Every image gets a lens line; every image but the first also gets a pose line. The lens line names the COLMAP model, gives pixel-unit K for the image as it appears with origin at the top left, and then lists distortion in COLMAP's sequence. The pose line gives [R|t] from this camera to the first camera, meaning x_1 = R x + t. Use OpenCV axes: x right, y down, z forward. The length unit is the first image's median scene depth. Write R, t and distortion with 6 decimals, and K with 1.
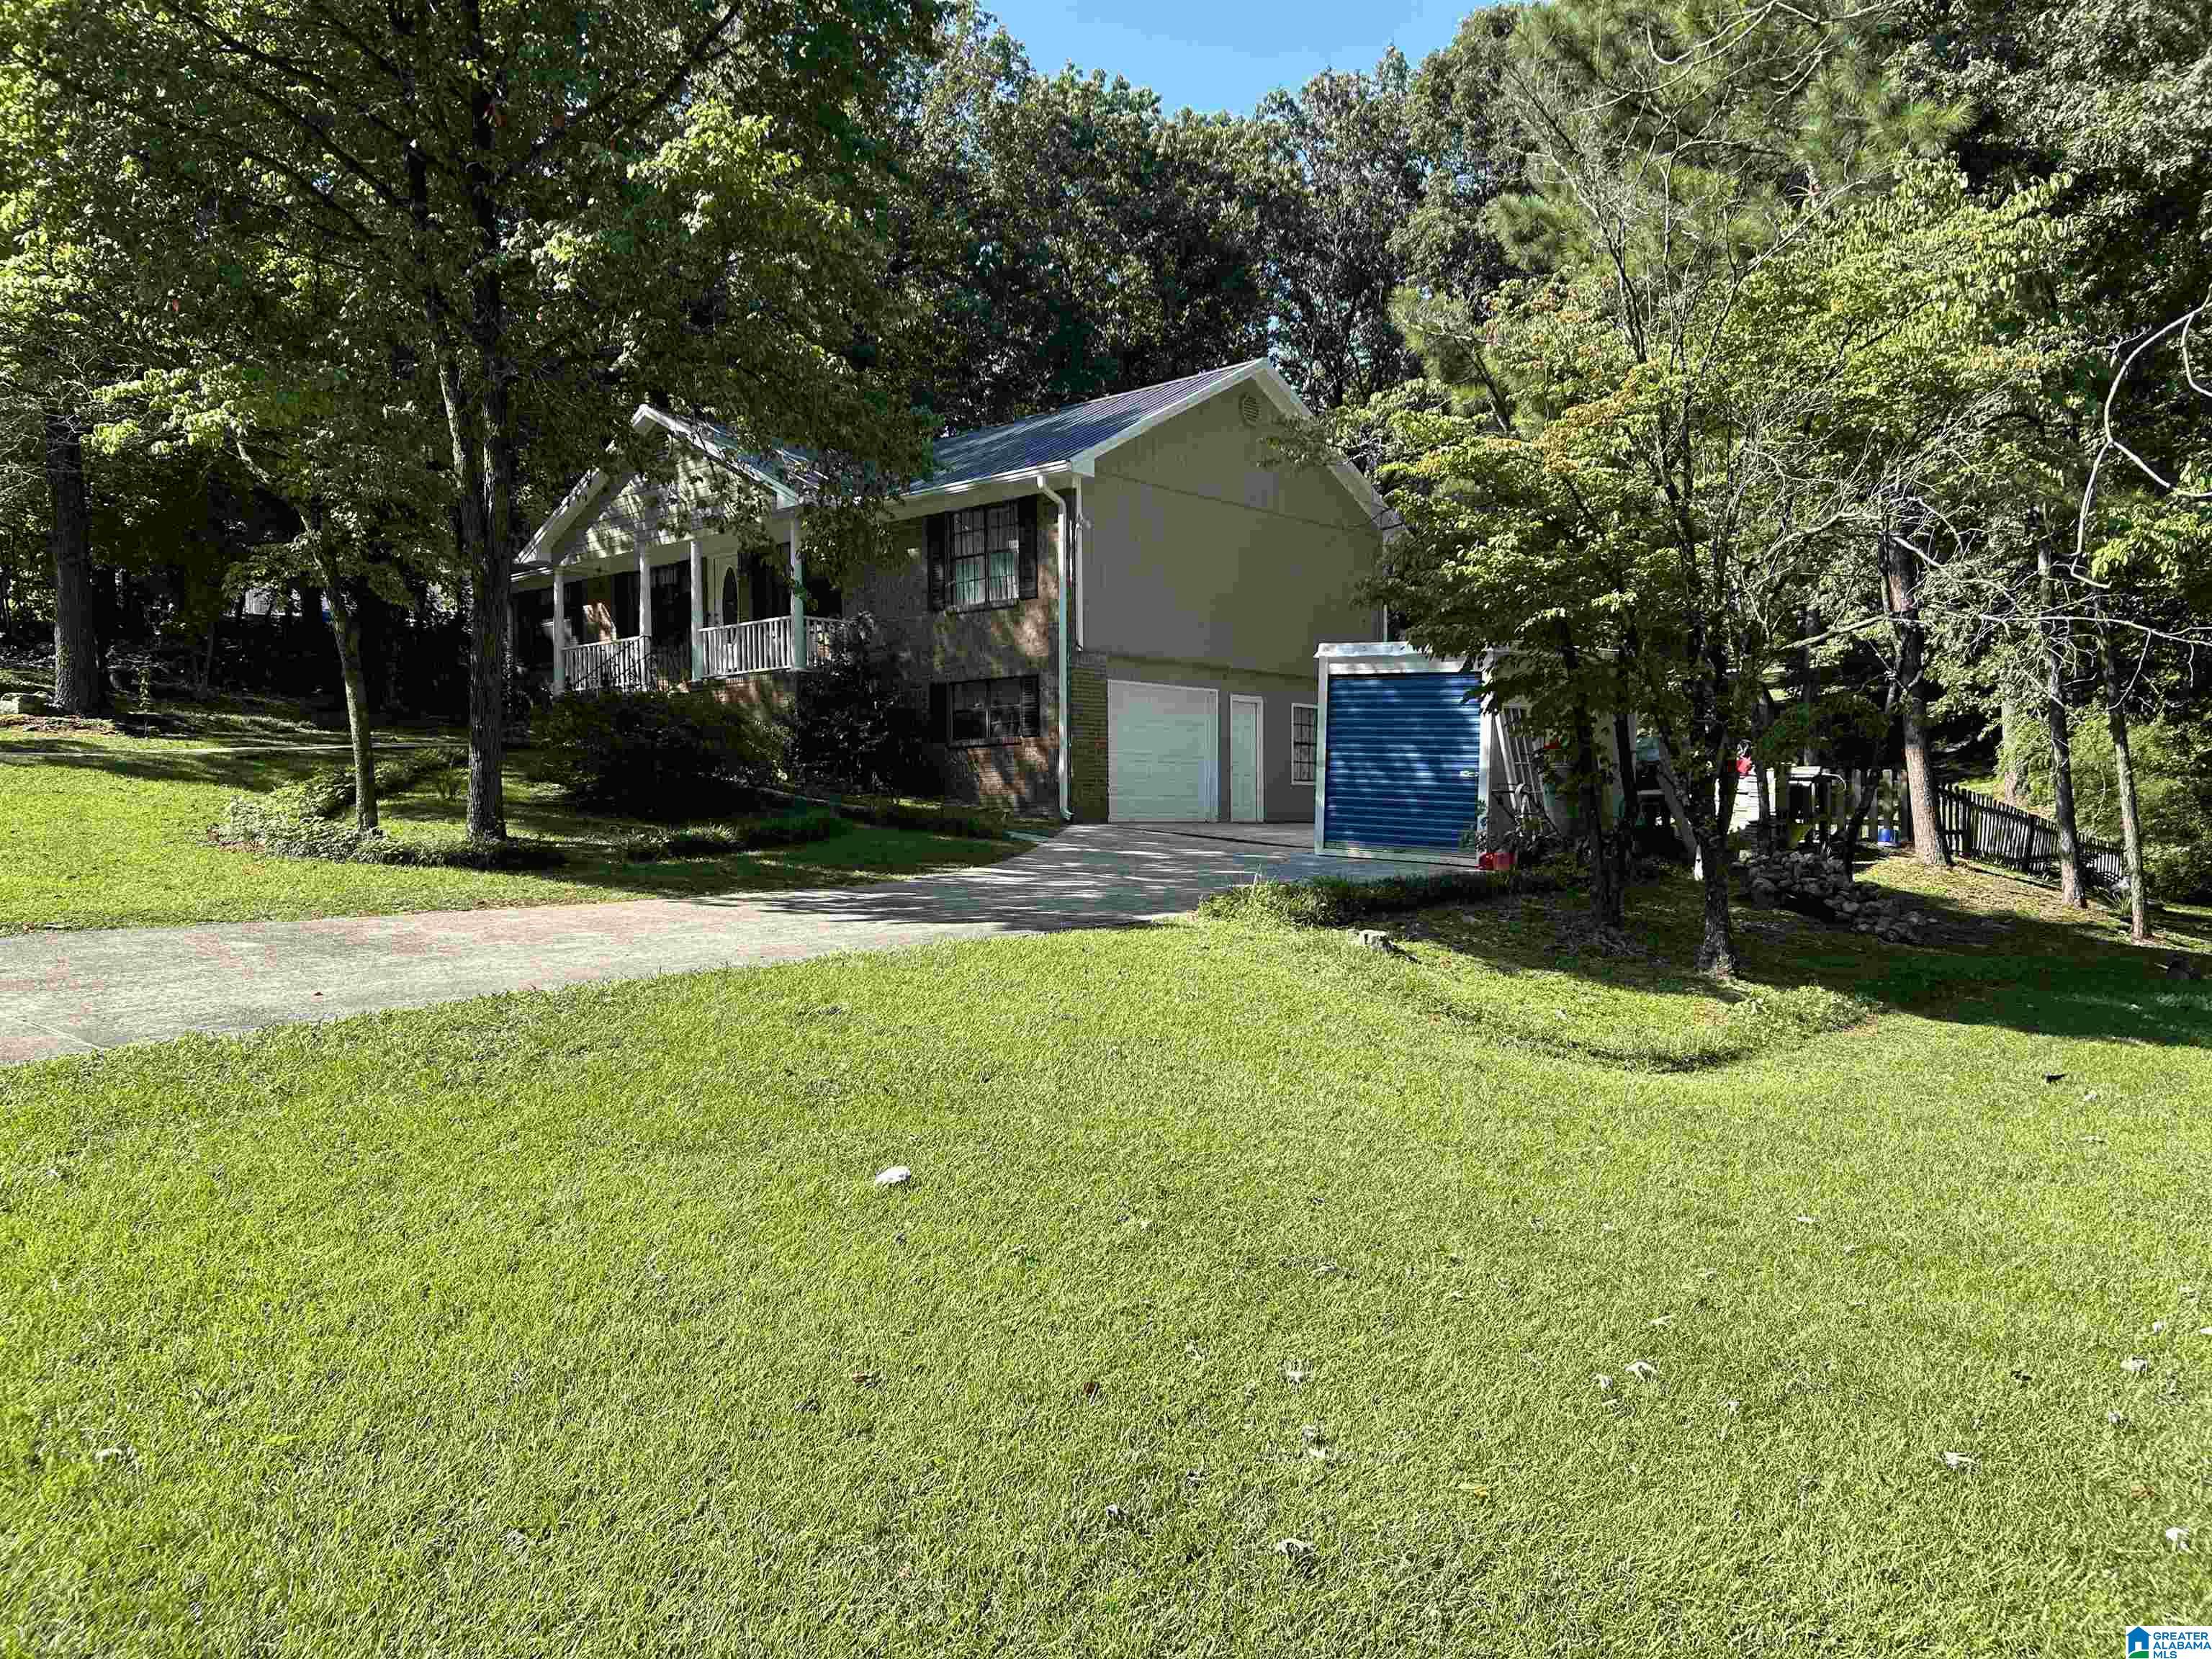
lens RADIAL K [[1660.9, 0, 1115.9], [0, 1660.9, 828.9], [0, 0, 1]] dist [0.023881, 0.004056]
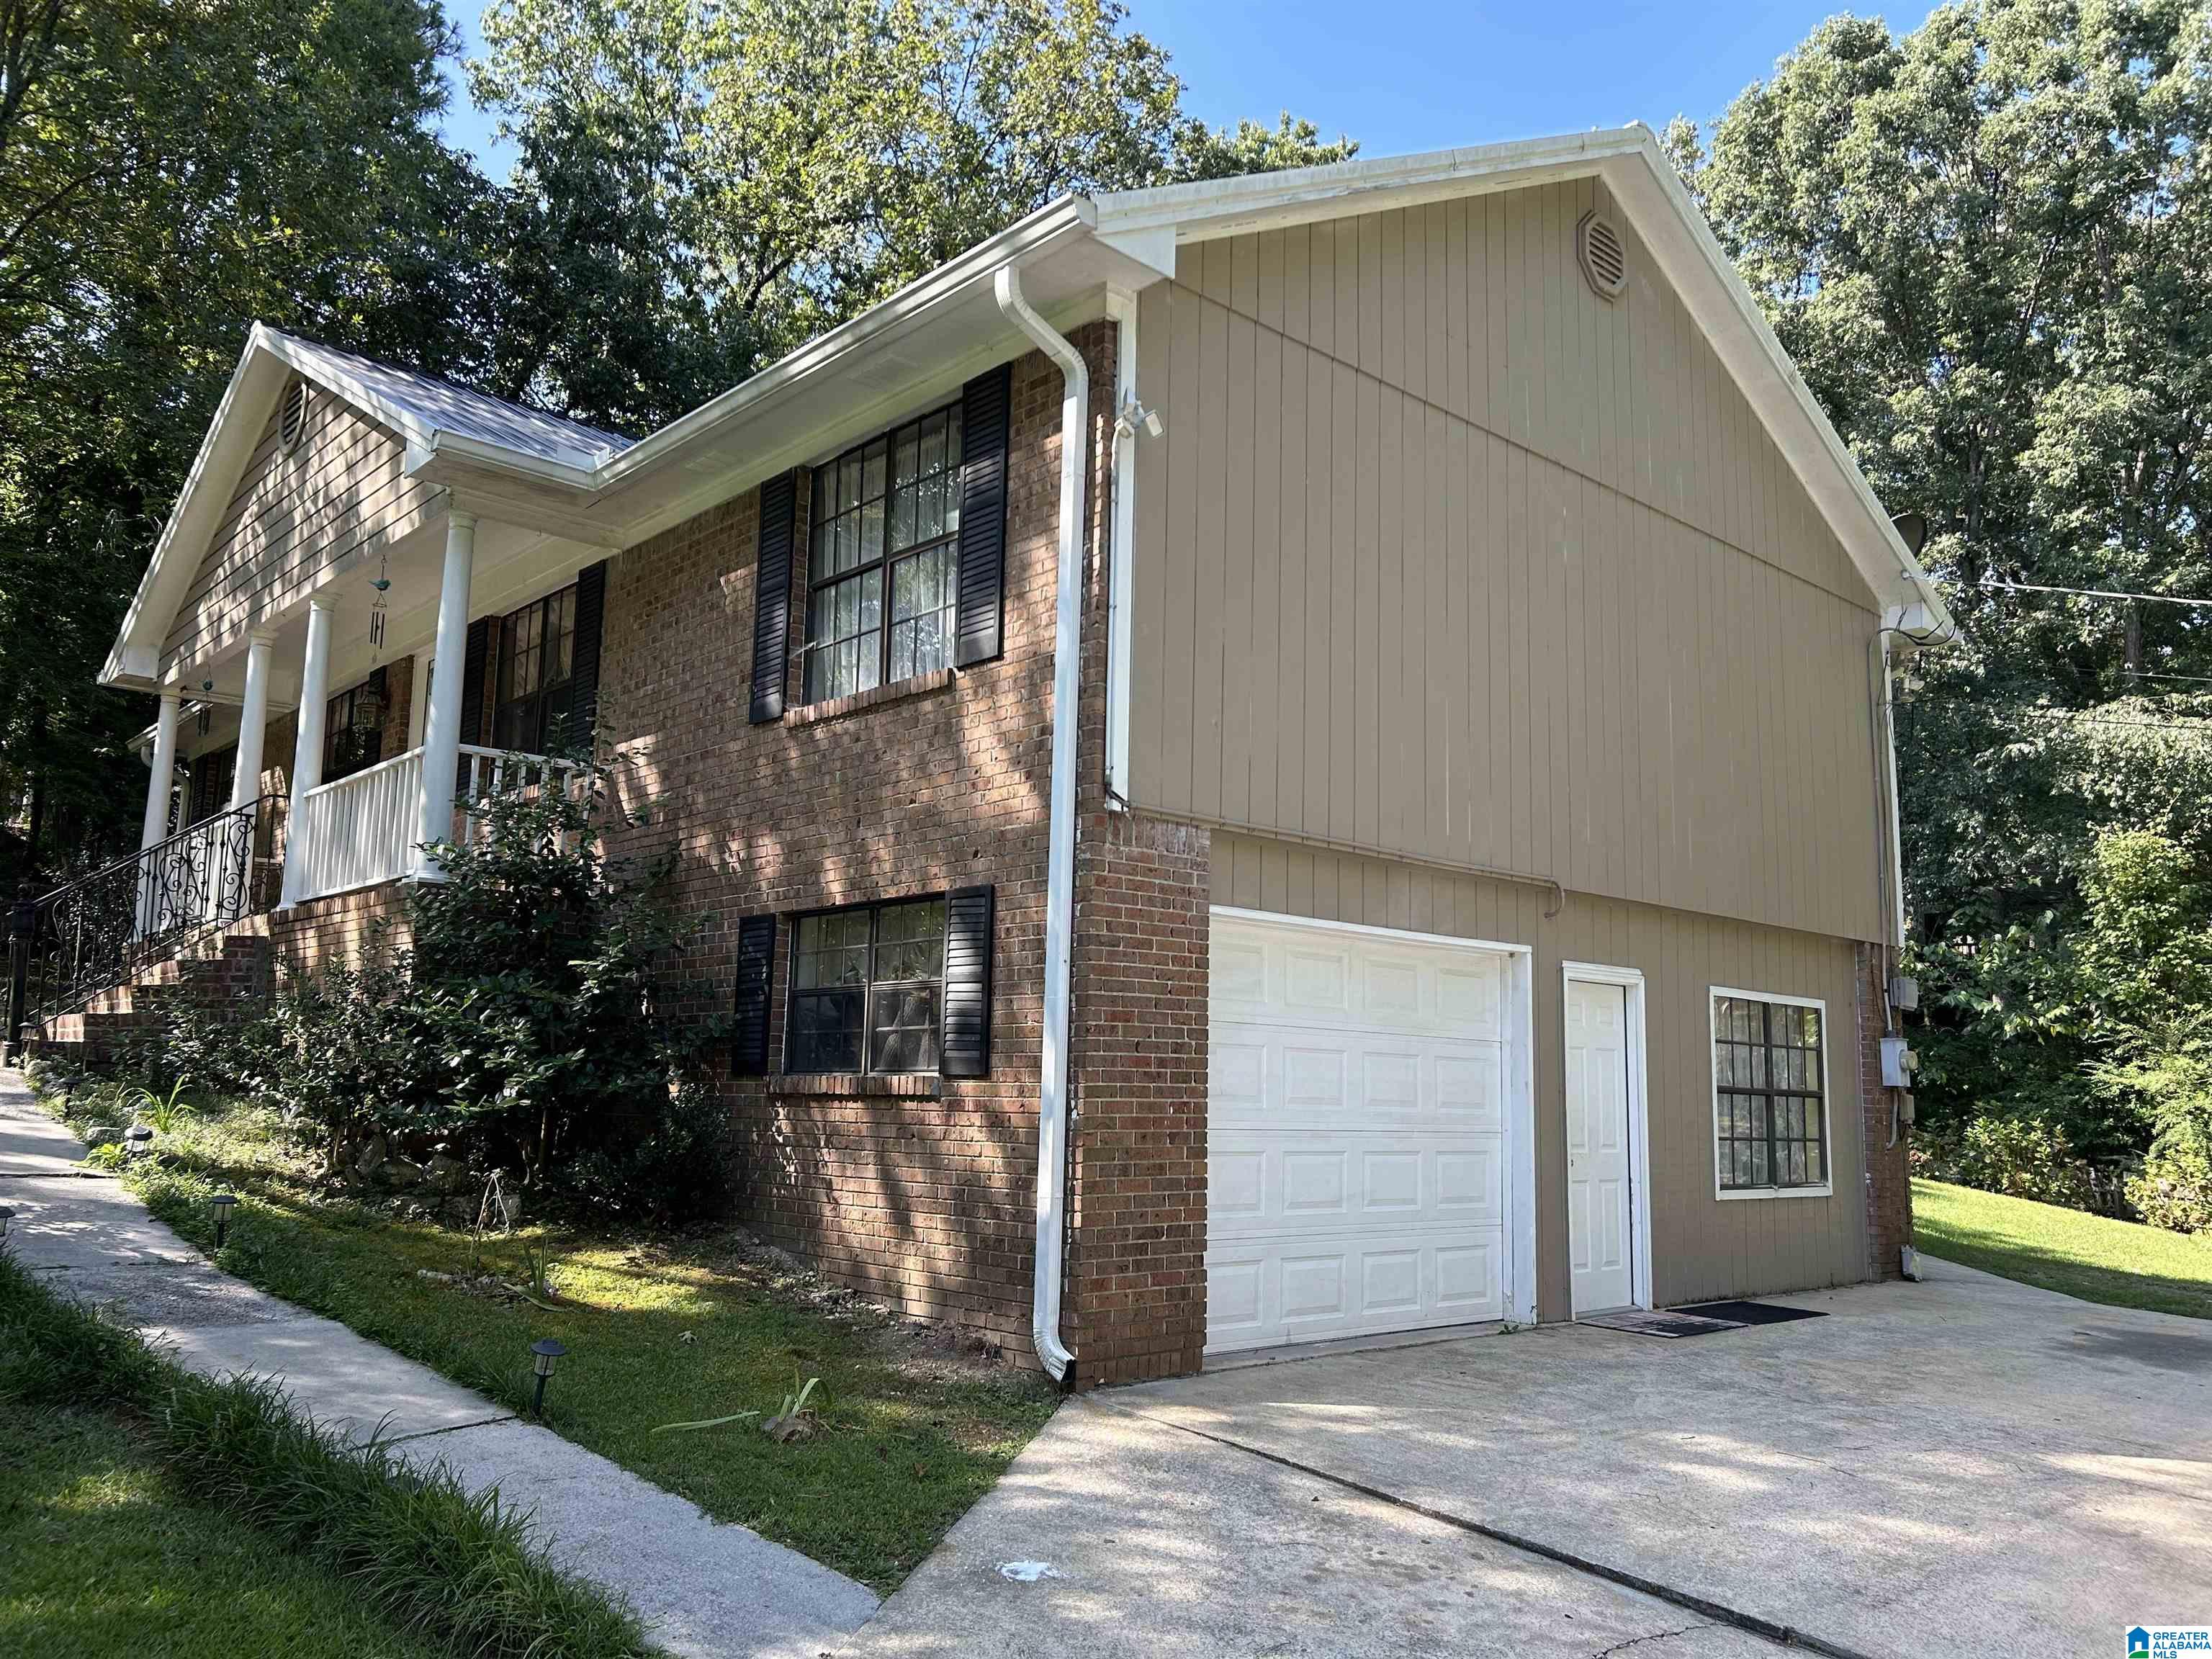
lens RADIAL K [[1660.9, 0, 1116.8], [0, 1660.9, 831.7], [0, 0, 1]] dist [0.023881, 0.004056]
pose [[0.992984, 0.009680, -0.117851, 0.014703], [-0.028292, 0.987145, -0.157300, -0.053152], [0.114814, 0.159531, 0.980494, 0.681690]]
